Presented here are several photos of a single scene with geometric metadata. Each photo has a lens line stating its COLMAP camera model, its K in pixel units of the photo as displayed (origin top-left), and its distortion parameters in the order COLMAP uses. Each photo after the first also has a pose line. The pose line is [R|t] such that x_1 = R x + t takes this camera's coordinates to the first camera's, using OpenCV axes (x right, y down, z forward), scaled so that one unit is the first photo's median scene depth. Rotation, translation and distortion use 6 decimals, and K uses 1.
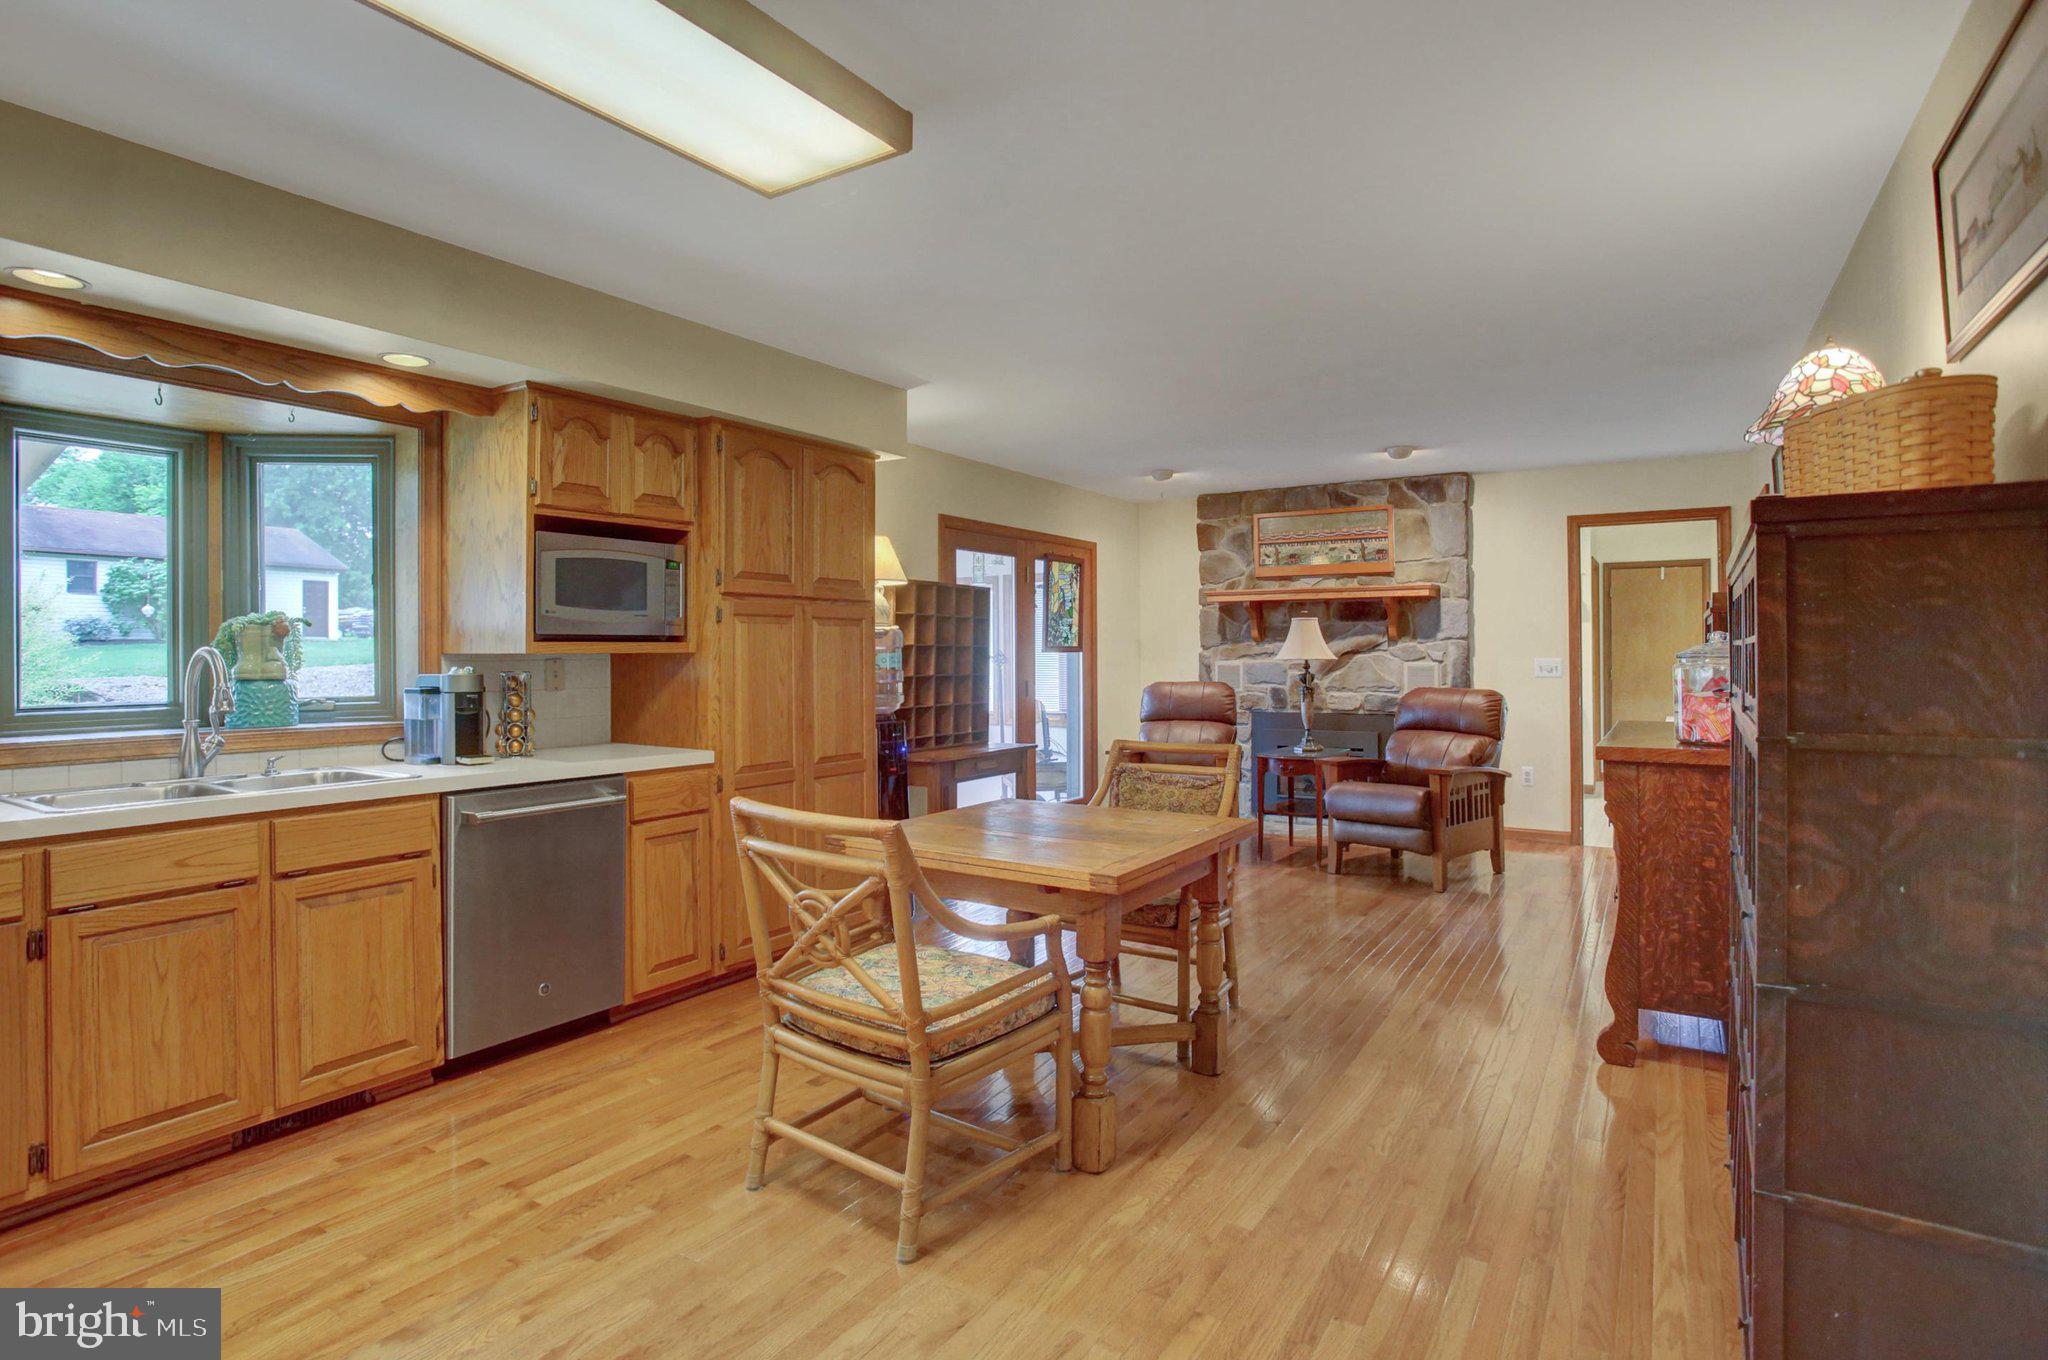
lens RADIAL K [[1035.5, 0, 1050.5], [0, 1035.5, 638.5], [0, 0, 1]] dist [-0.019337, 0.000459]
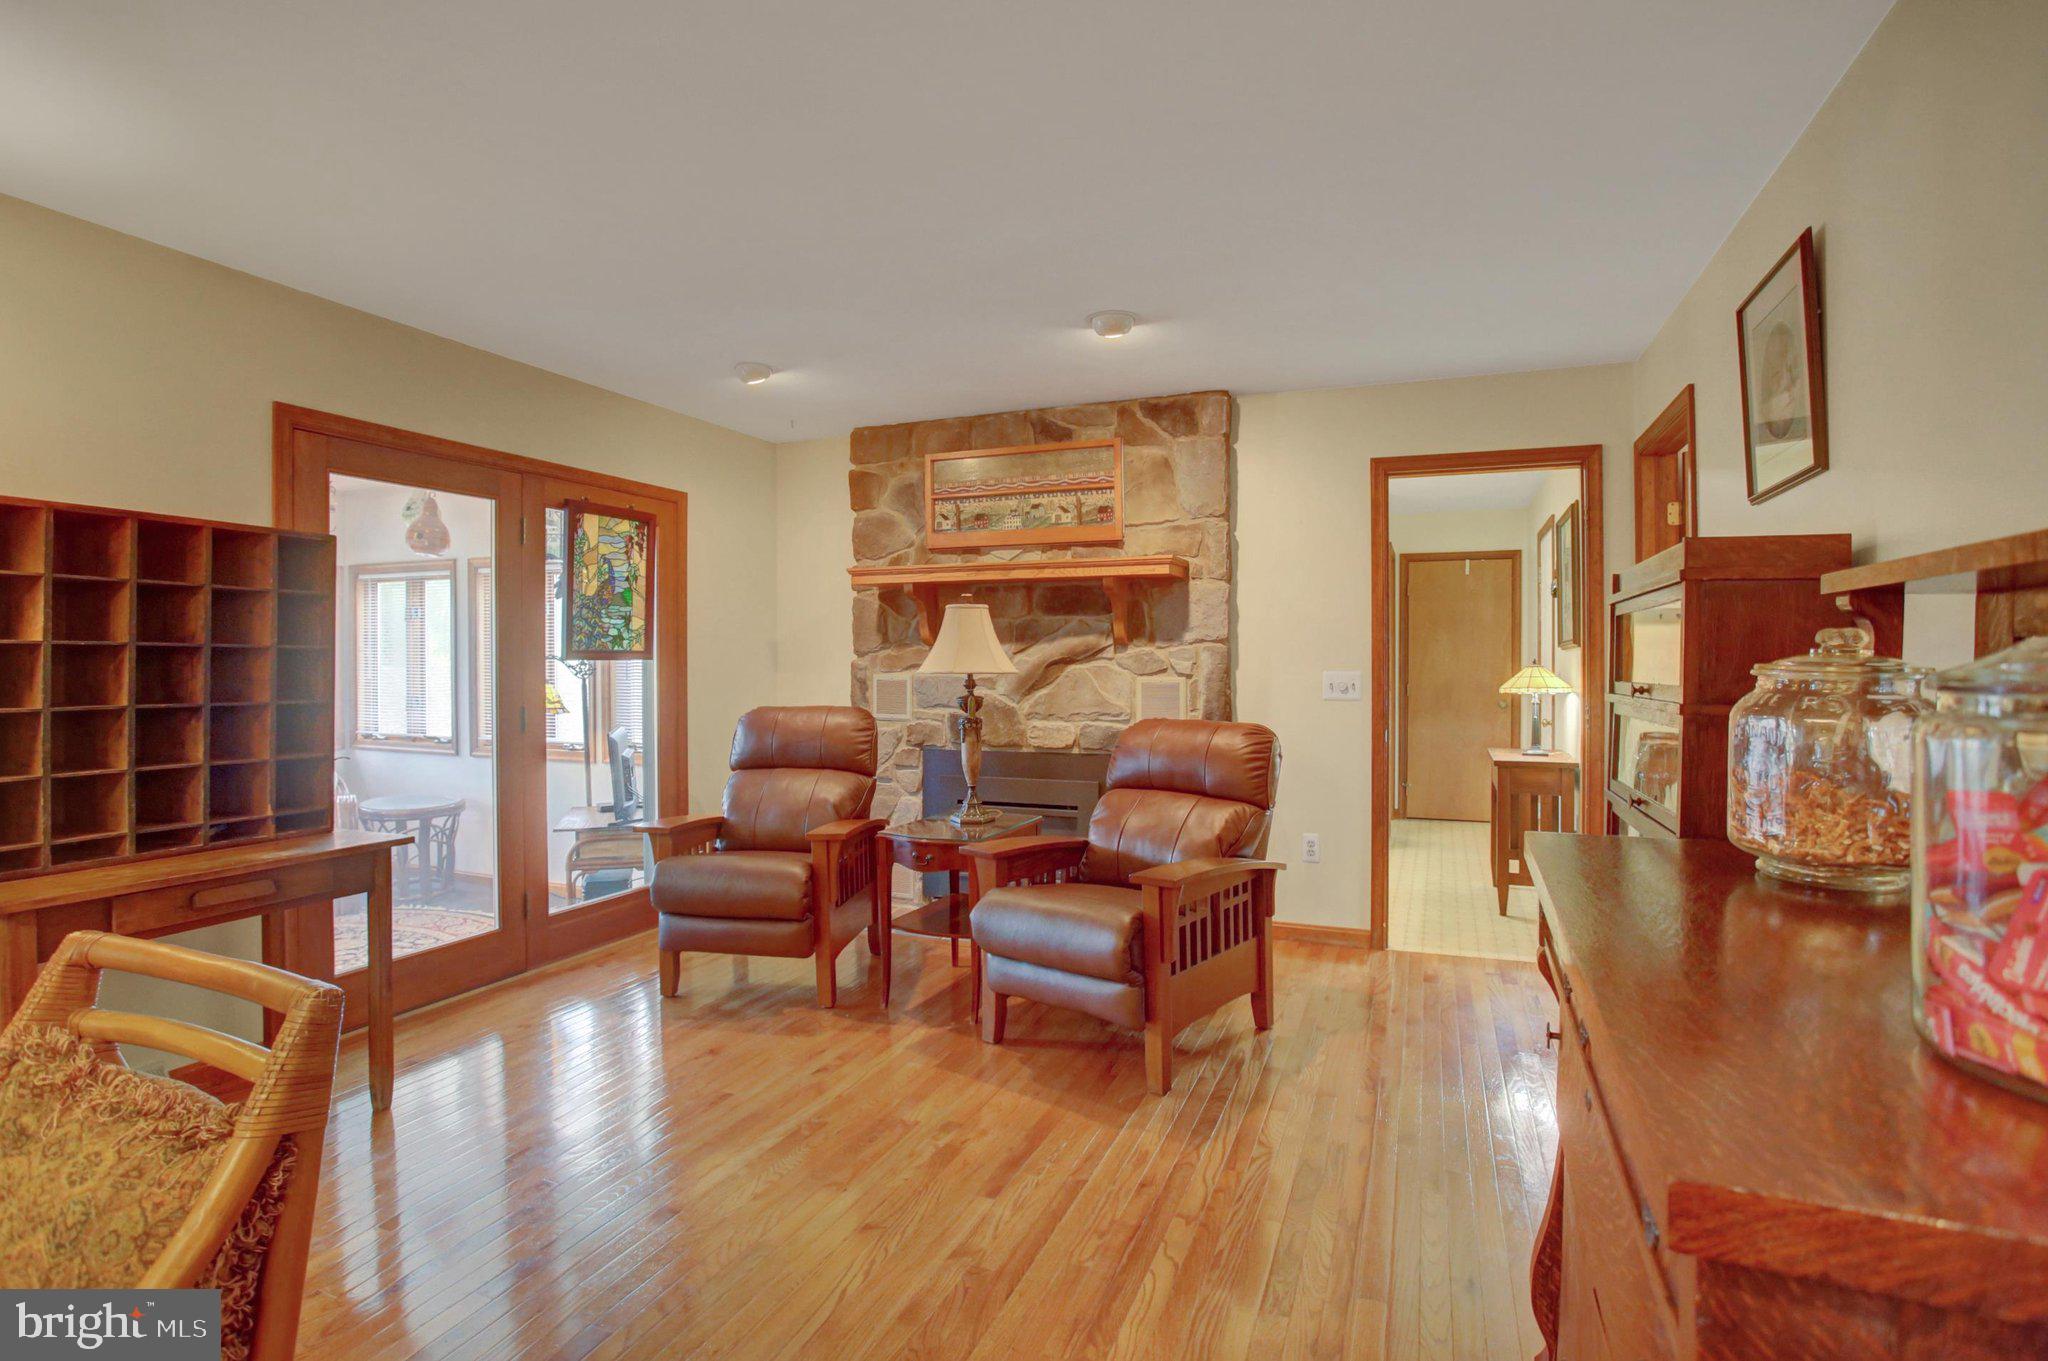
lens RADIAL K [[1025.6, 0, 1010.4], [0, 1025.6, 662.1], [0, 0, 1]] dist [-0.045317, 0.001151]
pose [[0.989372, 0.002971, 0.145378, 0.166739], [-0.005150, 0.999880, 0.014615, 0.004386], [-0.145317, -0.015208, 0.989268, 0.361264]]
